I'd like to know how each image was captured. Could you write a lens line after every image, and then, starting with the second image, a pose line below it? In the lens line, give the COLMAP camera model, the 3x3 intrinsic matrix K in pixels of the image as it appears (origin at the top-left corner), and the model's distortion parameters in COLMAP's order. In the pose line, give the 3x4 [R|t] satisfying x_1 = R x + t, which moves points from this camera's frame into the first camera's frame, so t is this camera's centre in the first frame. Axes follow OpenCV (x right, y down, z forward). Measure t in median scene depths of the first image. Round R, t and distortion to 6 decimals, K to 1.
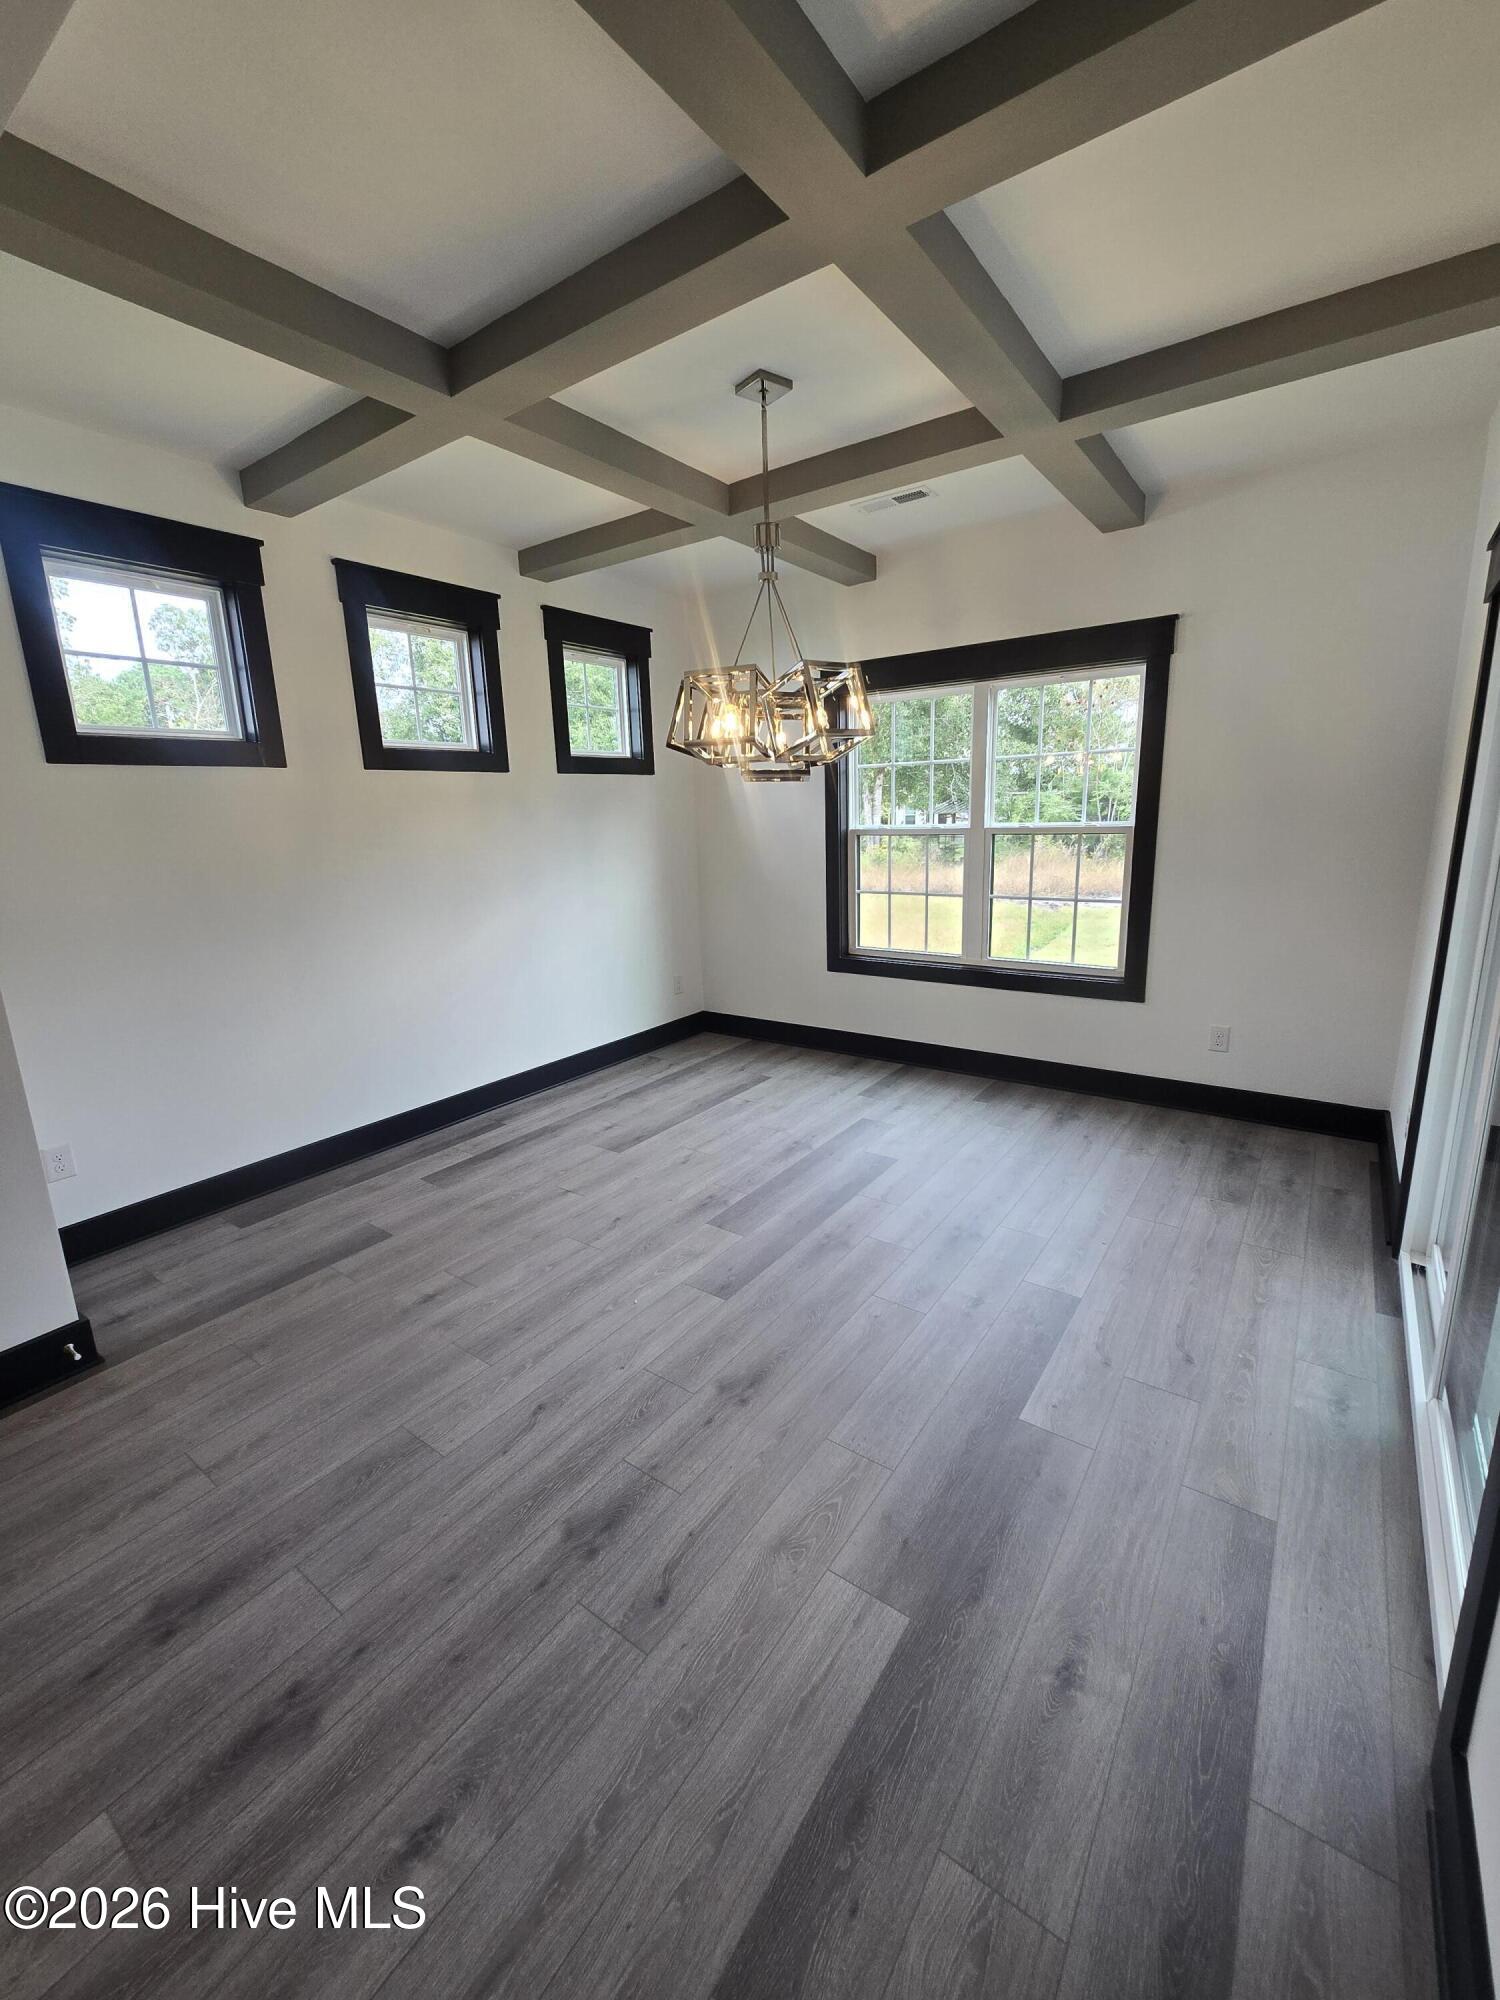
lens RADIAL K [[819.0, 0, 754.1], [0, 819.0, 994.0], [0, 0, 1]] dist [0.001436, 0.000433]
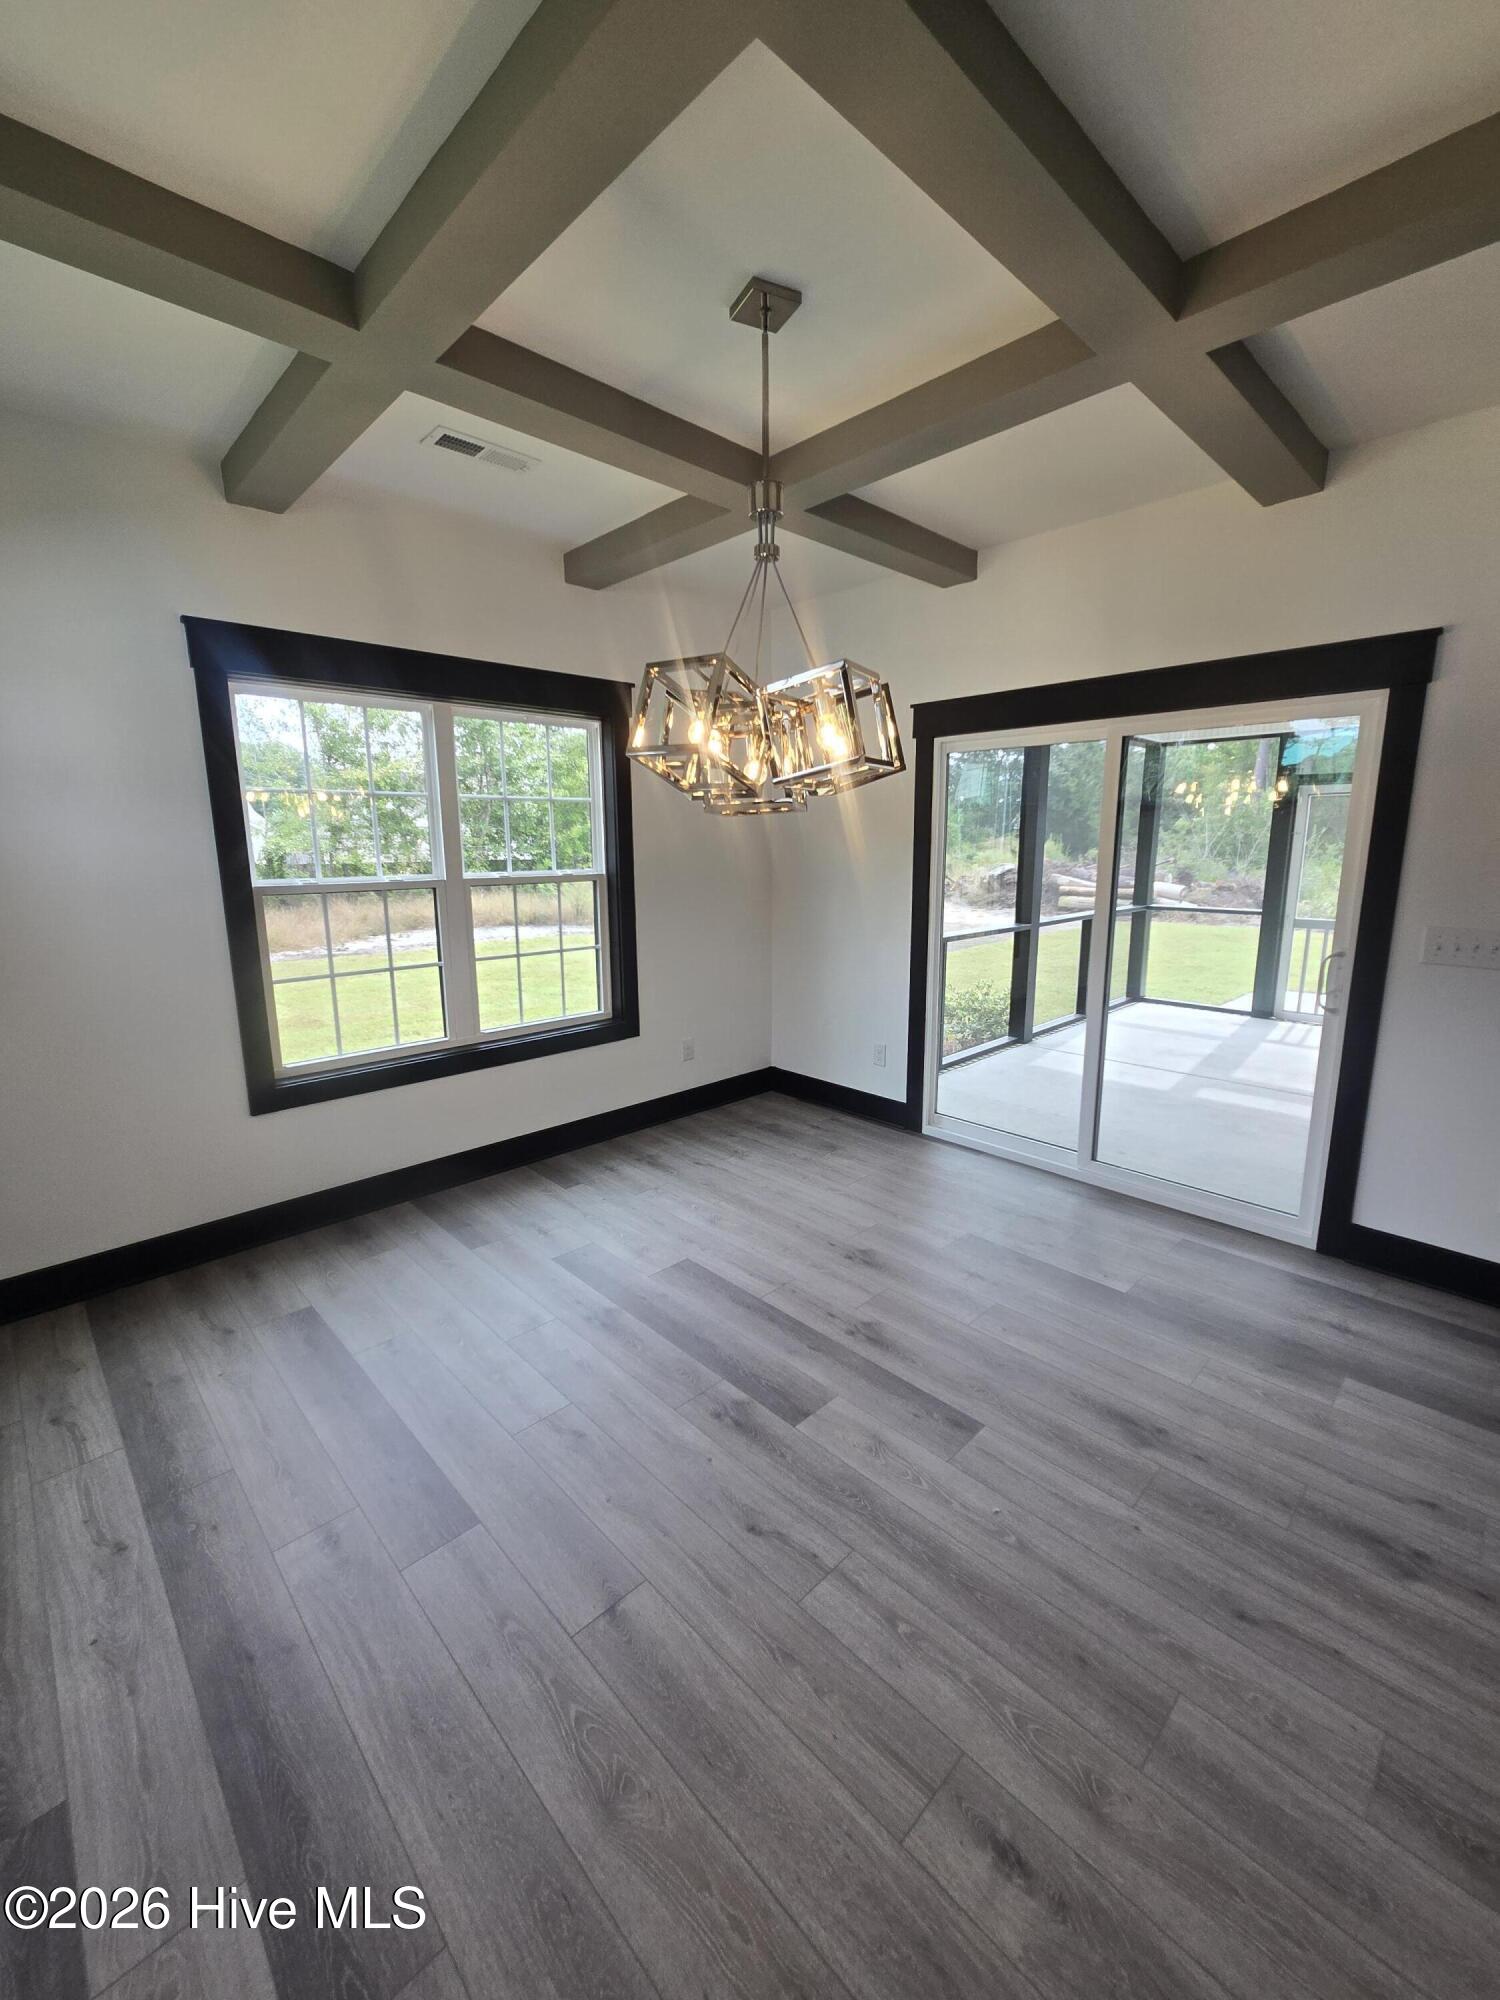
lens RADIAL K [[819.0, 0, 754.1], [0, 819.0, 994.0], [0, 0, 1]] dist [0.001436, 0.000433]
pose [[0.173611, -0.152316, 0.972964, -0.629515], [0.216186, 0.969763, 0.113239, -0.154247], [-0.960793, 0.190682, 0.201290, 0.740500]]
